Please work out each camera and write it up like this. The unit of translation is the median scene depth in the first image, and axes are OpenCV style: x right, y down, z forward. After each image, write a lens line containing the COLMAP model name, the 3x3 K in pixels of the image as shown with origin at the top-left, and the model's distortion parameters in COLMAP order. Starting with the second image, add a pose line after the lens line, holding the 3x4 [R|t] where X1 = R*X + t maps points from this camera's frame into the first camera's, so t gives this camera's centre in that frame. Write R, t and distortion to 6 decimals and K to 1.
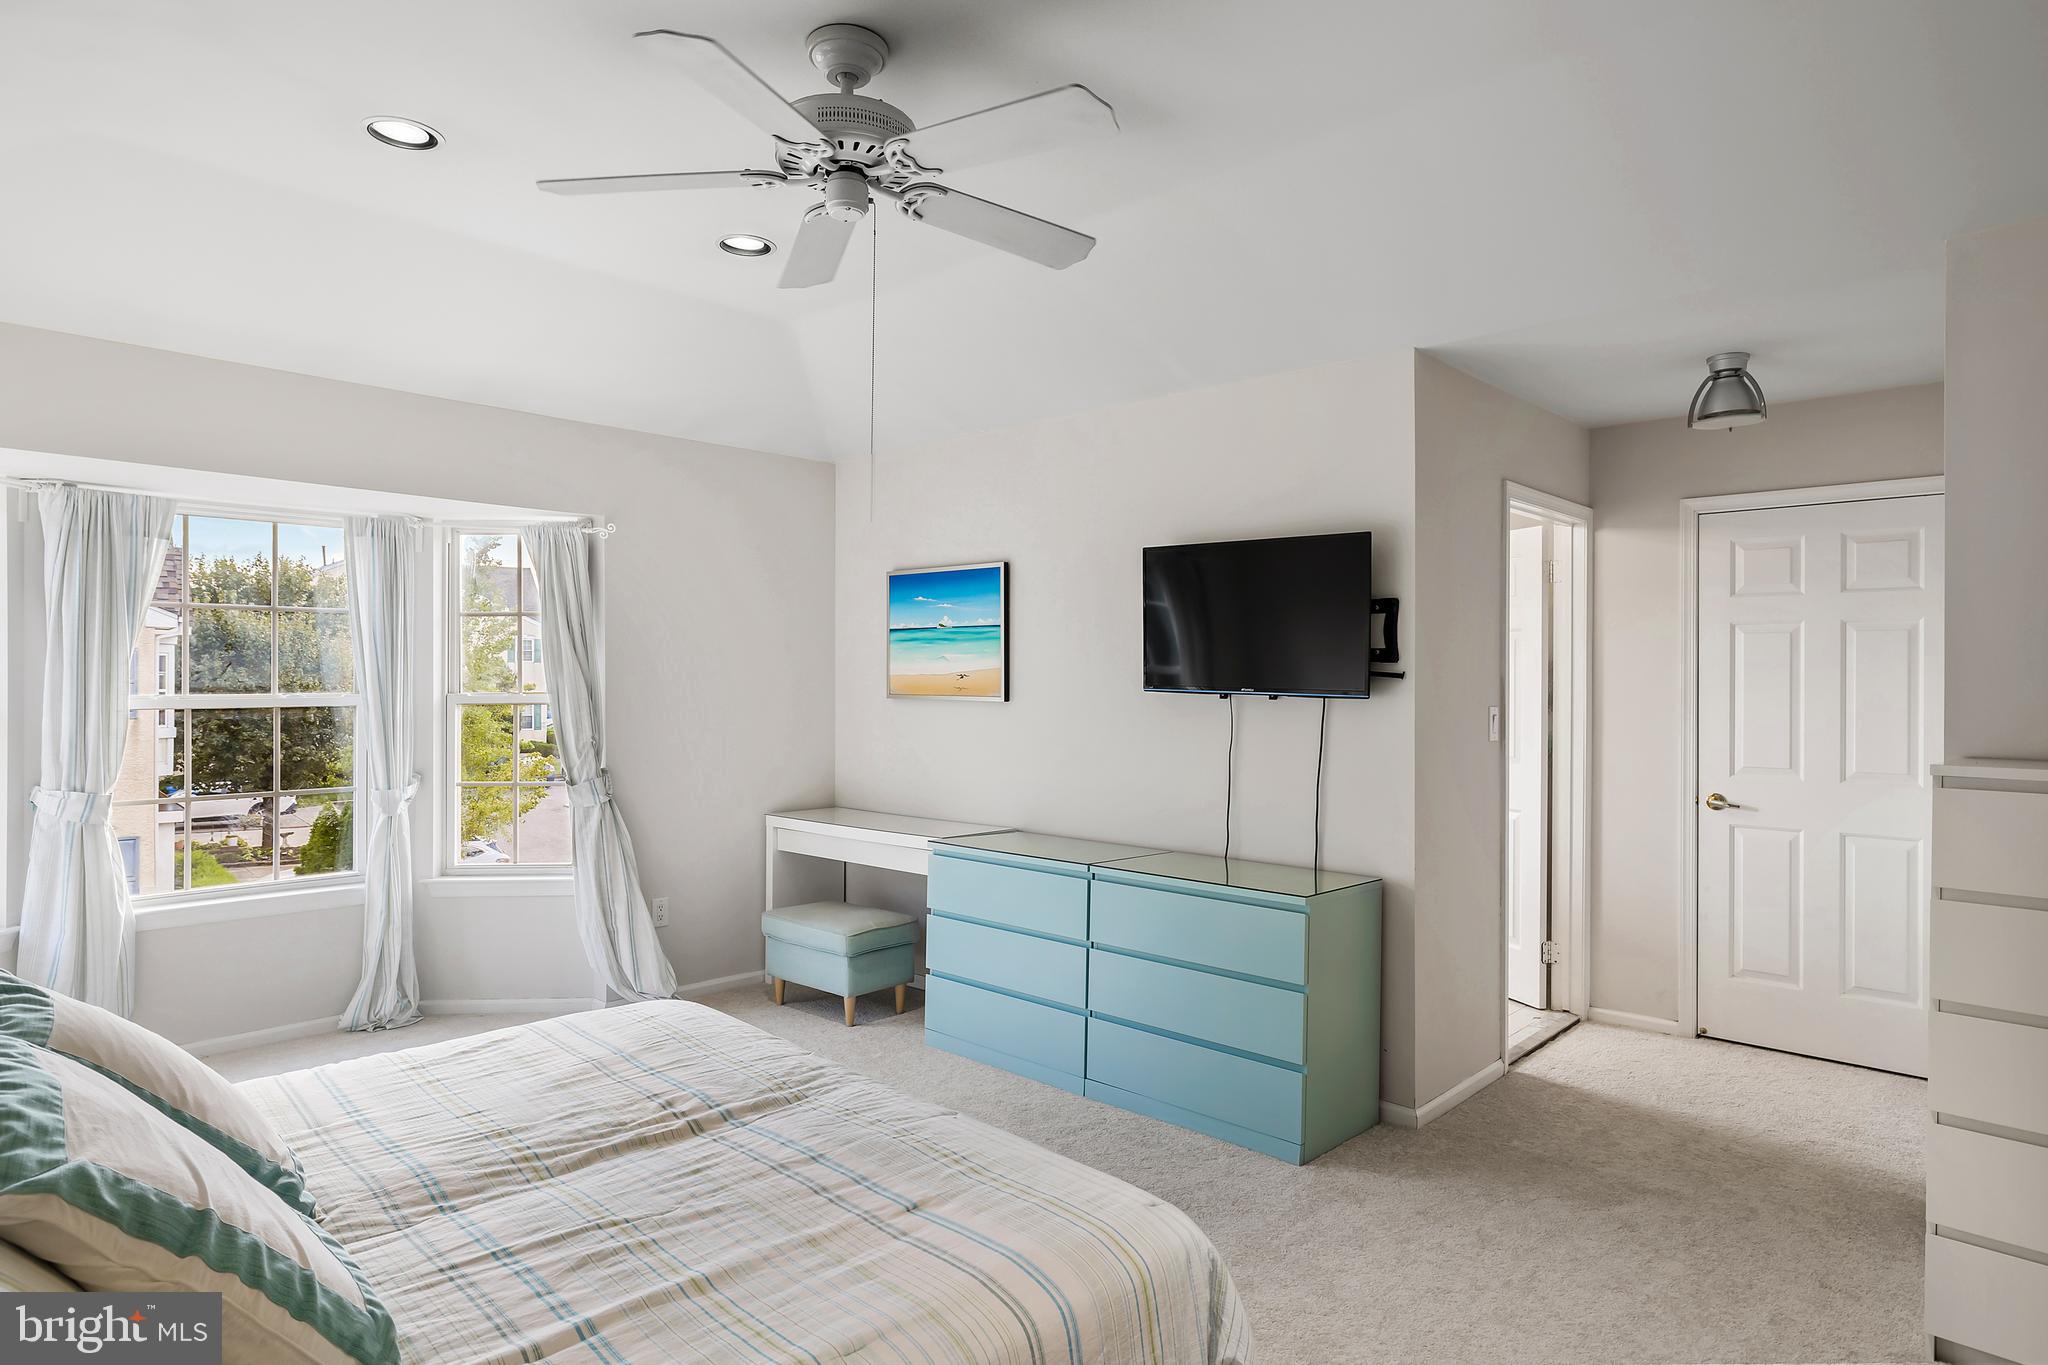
lens RADIAL K [[1151.8, 0, 1022.9], [0, 1151.8, 704.0], [0, 0, 1]] dist [-0.000562, 0.000345]
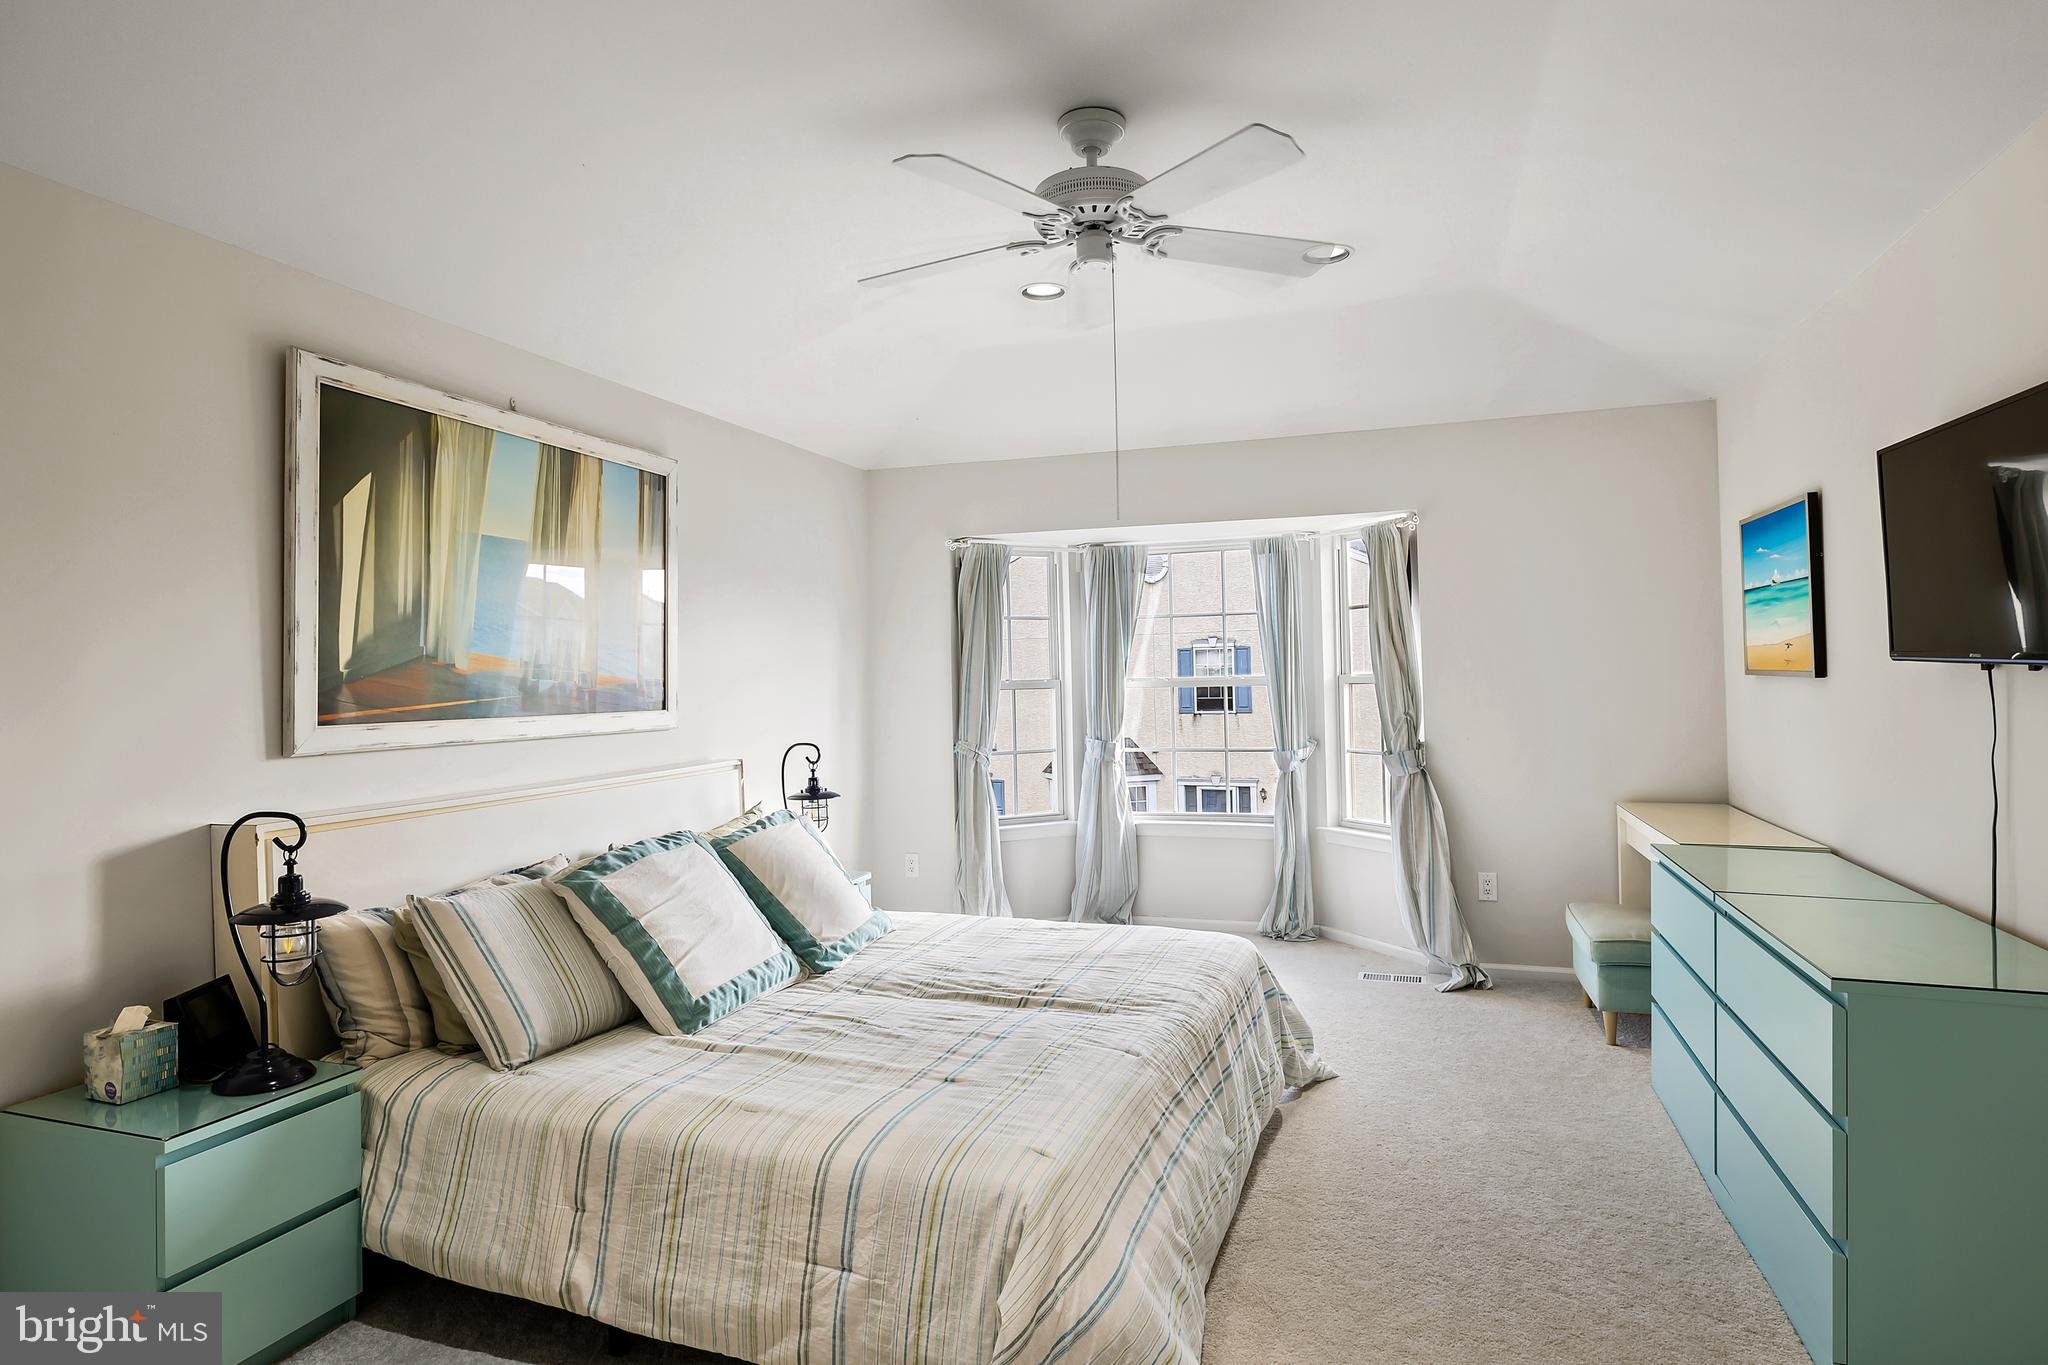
lens RADIAL K [[1097.0, 0, 1024.0], [0, 1097.0, 682.5], [0, 0, 1]] dist [0.001117, -0.000458]
pose [[0.423298, -0.003445, -0.905984, 0.846155], [0.003036, 0.999993, -0.002384, 0.002274], [0.905986, -0.001741, 0.423305, 0.460788]]
